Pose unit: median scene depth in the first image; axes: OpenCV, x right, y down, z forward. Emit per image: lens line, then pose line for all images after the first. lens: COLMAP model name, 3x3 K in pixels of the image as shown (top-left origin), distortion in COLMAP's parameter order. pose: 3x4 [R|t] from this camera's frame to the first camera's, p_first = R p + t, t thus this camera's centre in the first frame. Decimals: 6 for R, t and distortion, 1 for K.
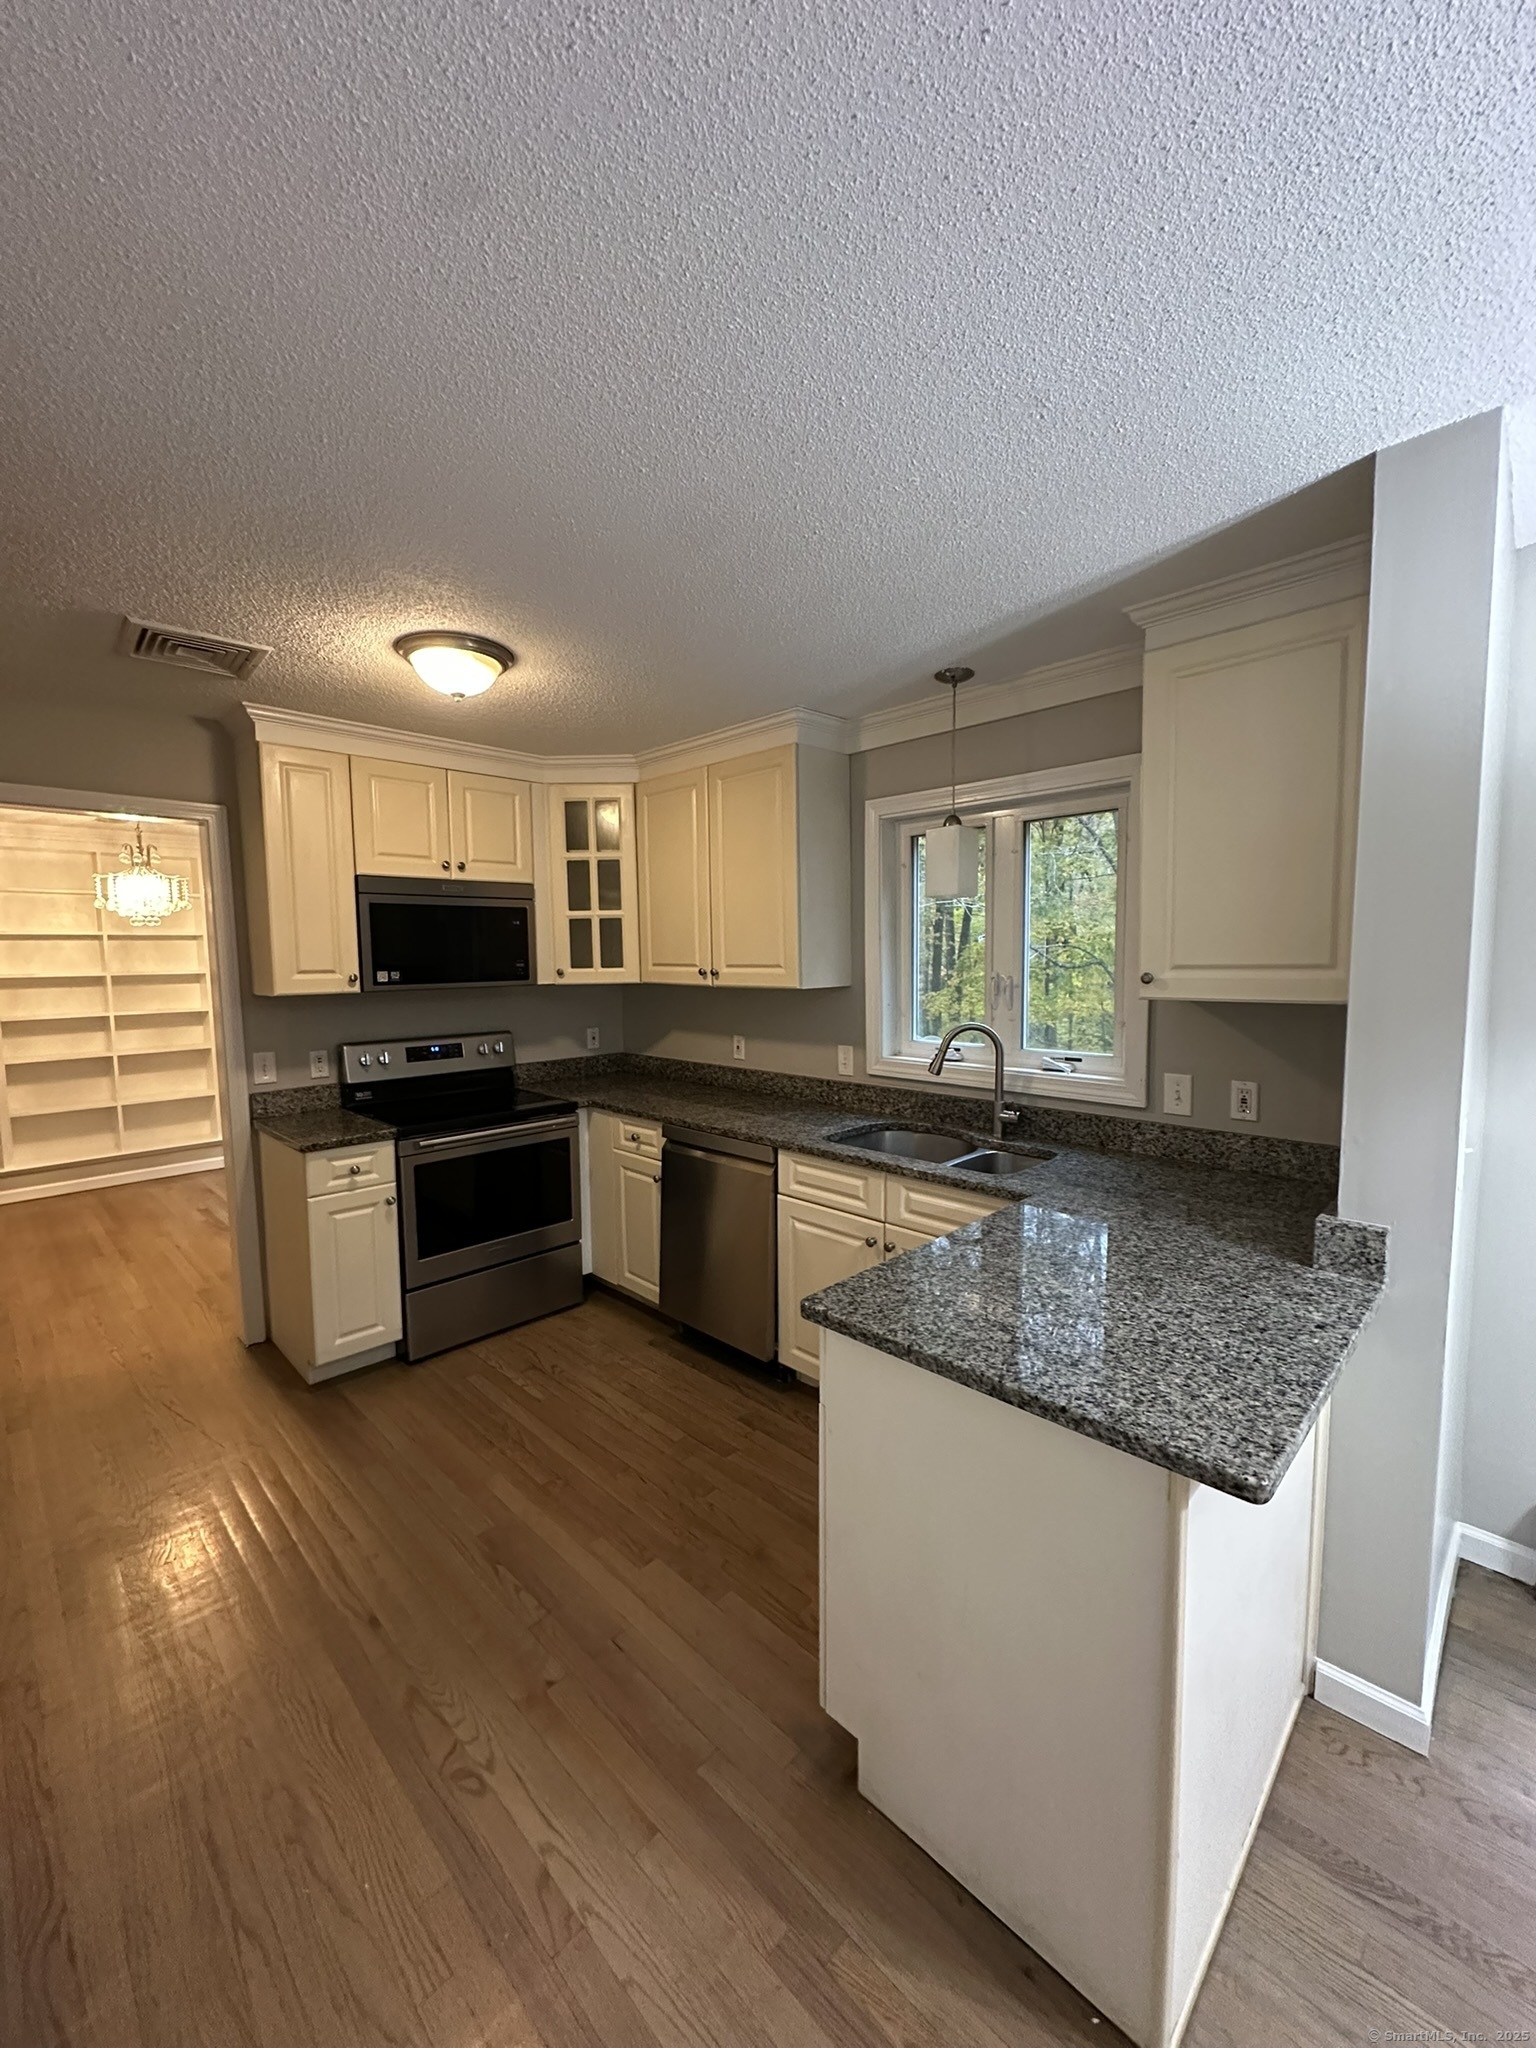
lens RADIAL K [[815.8, 0, 766.9], [0, 815.8, 1022.8], [0, 0, 1]] dist [-0.000246, -0.000135]
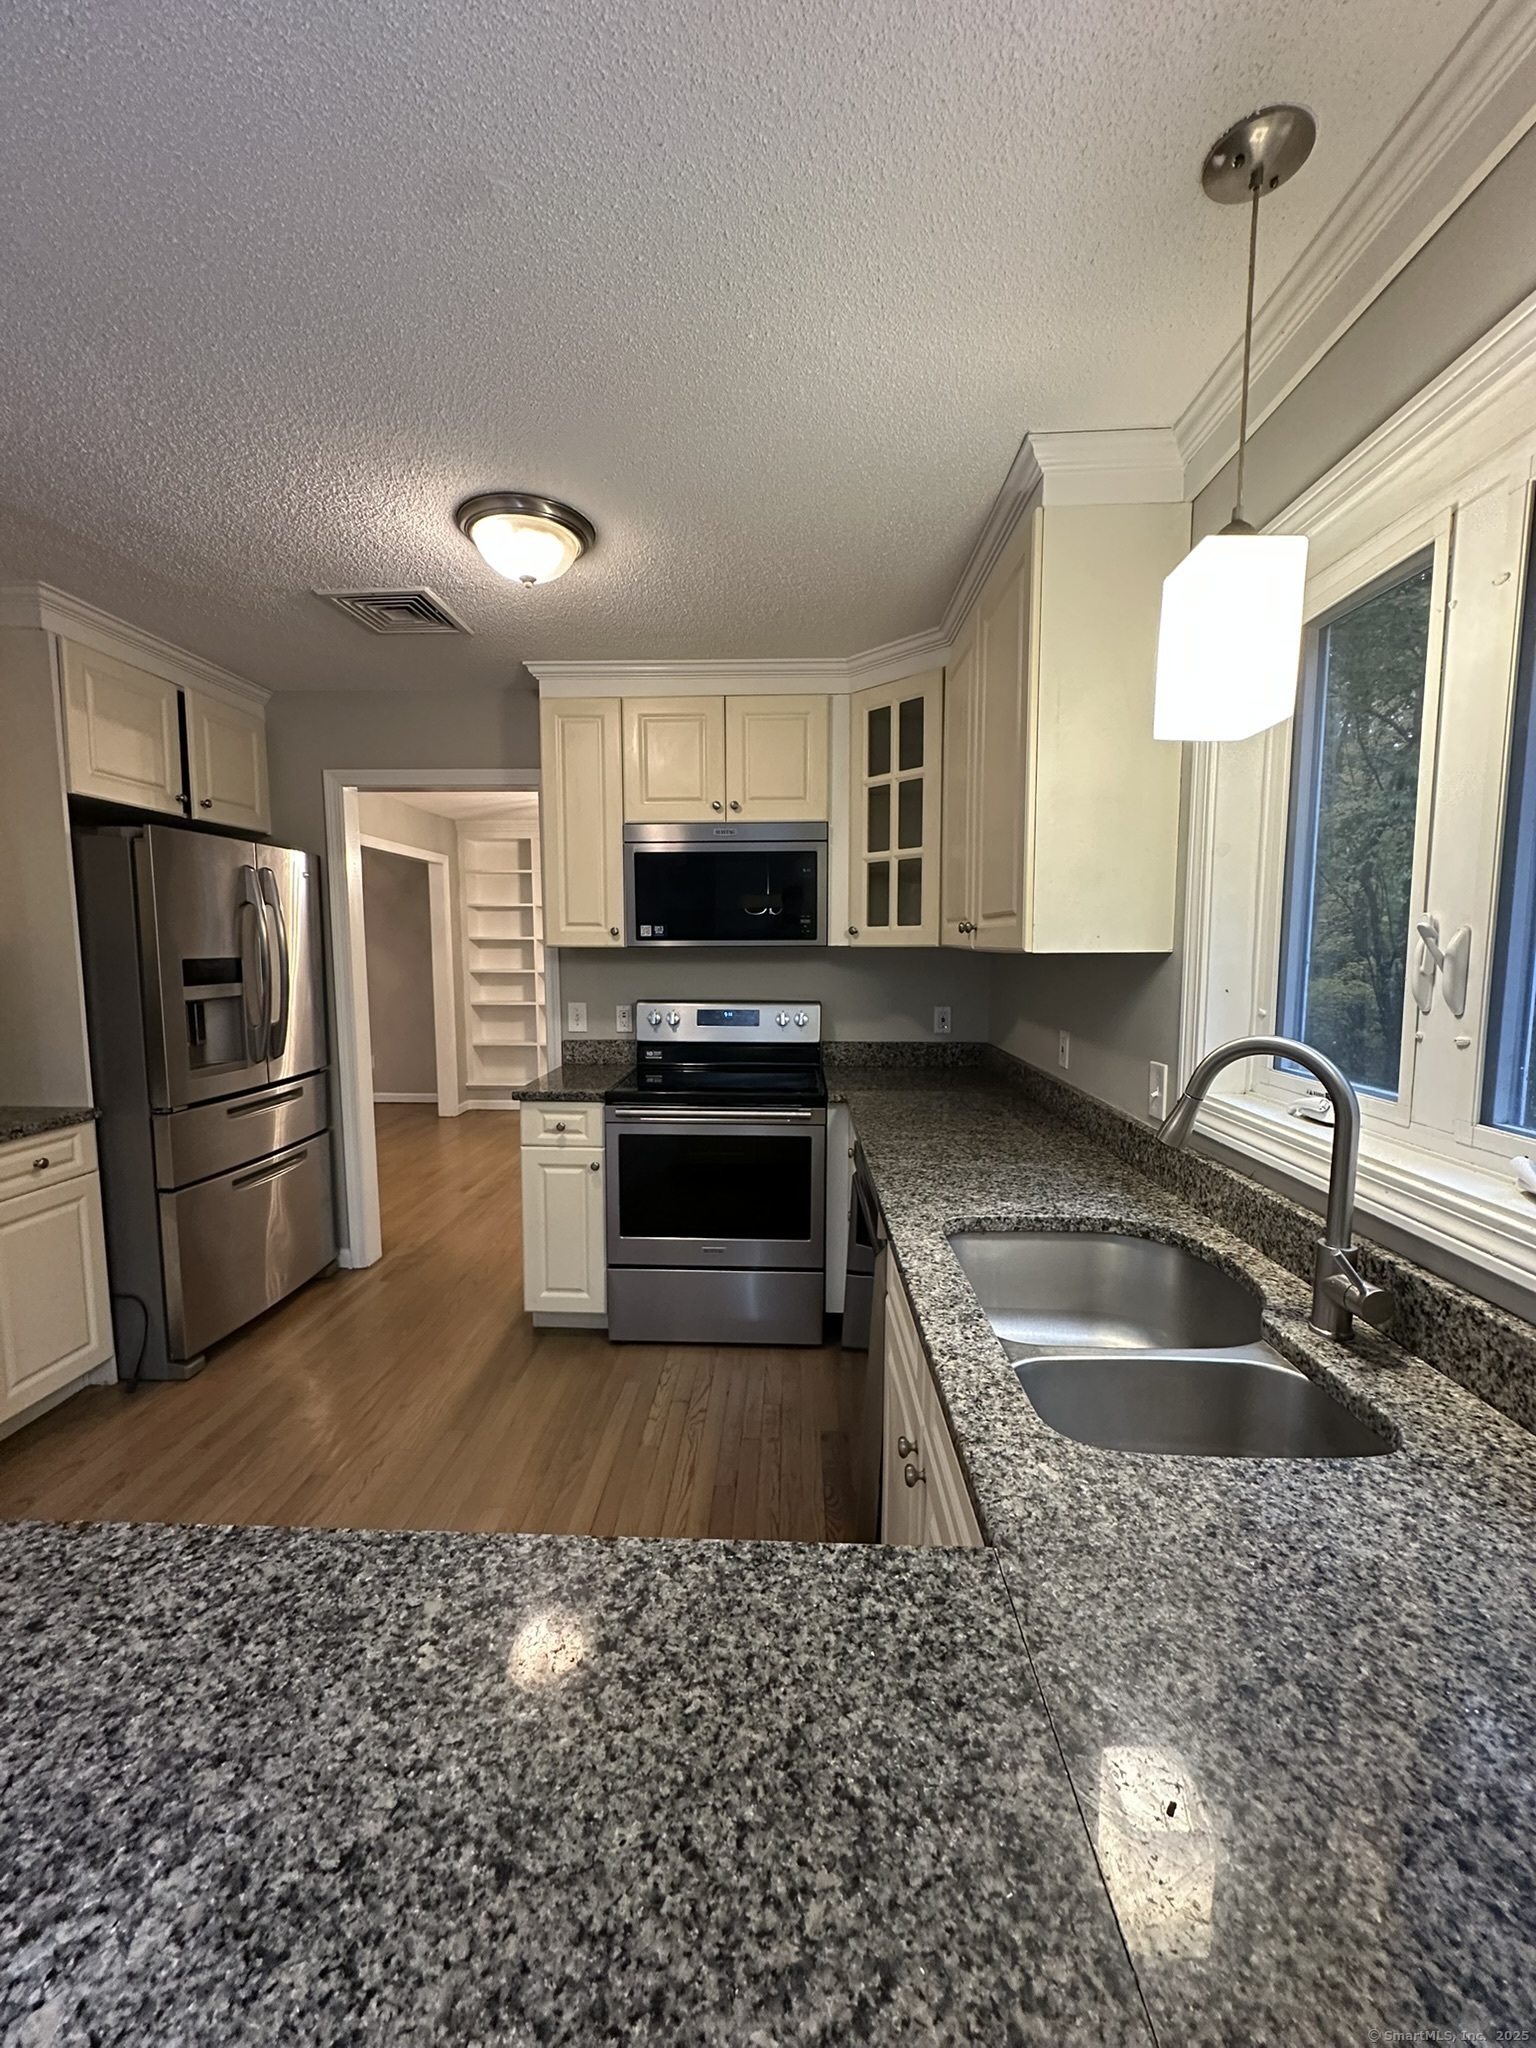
lens RADIAL K [[815.8, 0, 767.1], [0, 815.8, 1022.7], [0, 0, 1]] dist [-0.000246, -0.000135]
pose [[0.681930, 0.086234, -0.726317, 0.297352], [-0.071489, 0.996129, 0.051148, -0.008206], [0.727916, 0.017044, 0.685455, 0.427879]]
